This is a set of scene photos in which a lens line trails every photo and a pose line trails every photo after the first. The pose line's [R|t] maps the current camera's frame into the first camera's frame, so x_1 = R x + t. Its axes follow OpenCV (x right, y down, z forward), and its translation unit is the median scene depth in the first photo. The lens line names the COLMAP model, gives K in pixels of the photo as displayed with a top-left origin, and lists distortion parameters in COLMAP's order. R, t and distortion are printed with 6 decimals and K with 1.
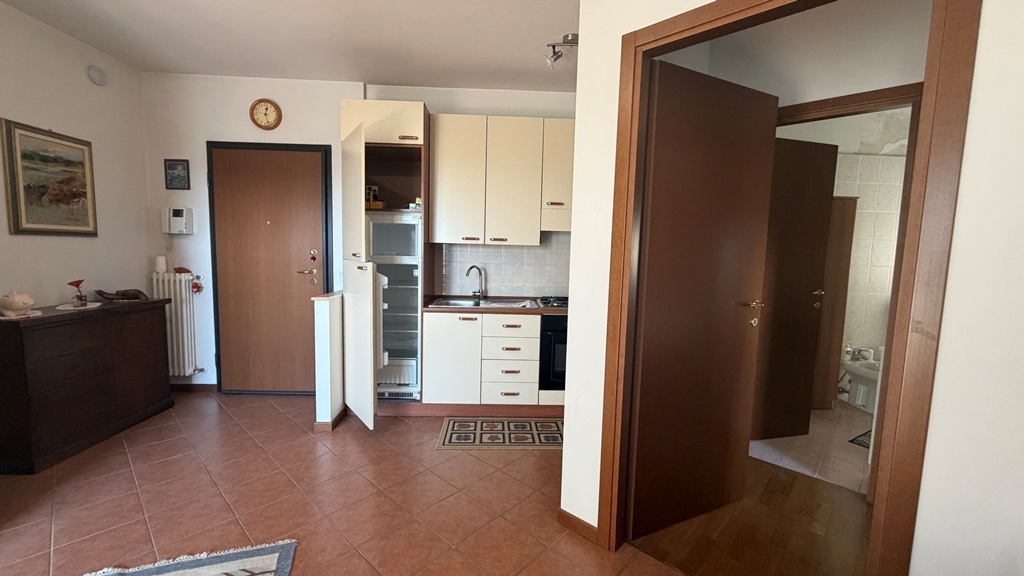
lens RADIAL K [[405.9, 0, 509.1], [0, 405.9, 288.6], [0, 0, 1]] dist [-0.002866, -0.000263]
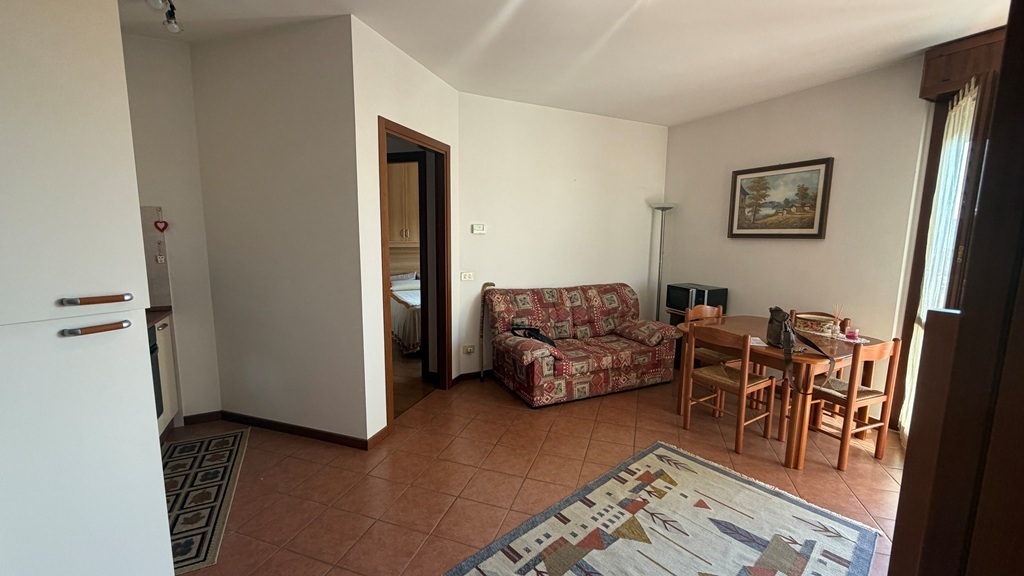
lens RADIAL K [[405.9, 0, 510.0], [0, 405.9, 287.1], [0, 0, 1]] dist [-0.002866, -0.000263]
pose [[-0.406797, -0.153184, 0.900584, -0.755359], [0.066081, 0.978324, 0.196256, -0.121588], [-0.911126, 0.139348, -0.387856, 0.634136]]
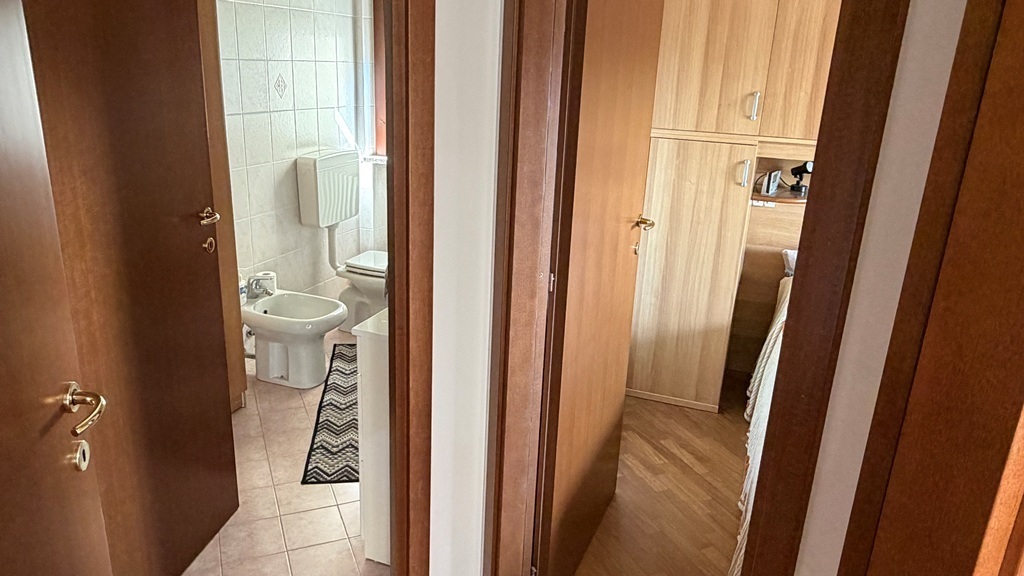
lens RADIAL K [[711.6, 0, 511.0], [0, 711.6, 289.8], [0, 0, 1]] dist [0.001326, -0.006302]
pose [[0.386949, -0.295936, 0.873323, 0.202156], [0.057850, 0.953026, 0.297313, -0.109475], [-0.920285, -0.064523, 0.385892, 0.386066]]
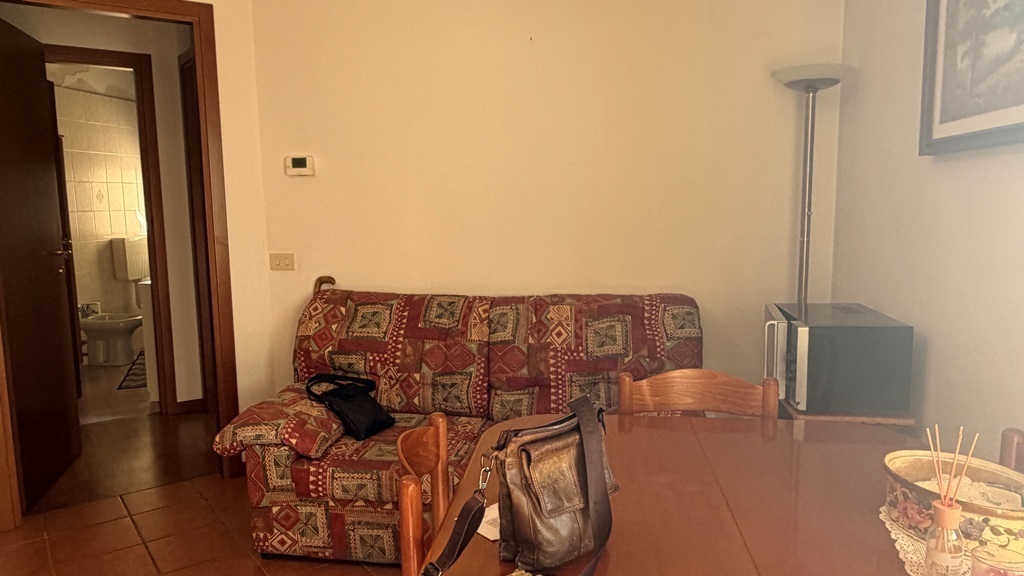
lens RADIAL K [[711.6, 0, 501.9], [0, 711.6, 292.6], [0, 0, 1]] dist [0.001326, -0.006302]
pose [[0.181342, -0.158235, 0.970606, -0.587544], [0.114788, 0.983630, 0.138912, 0.012430], [-0.976698, 0.086224, 0.196537, -0.253130]]
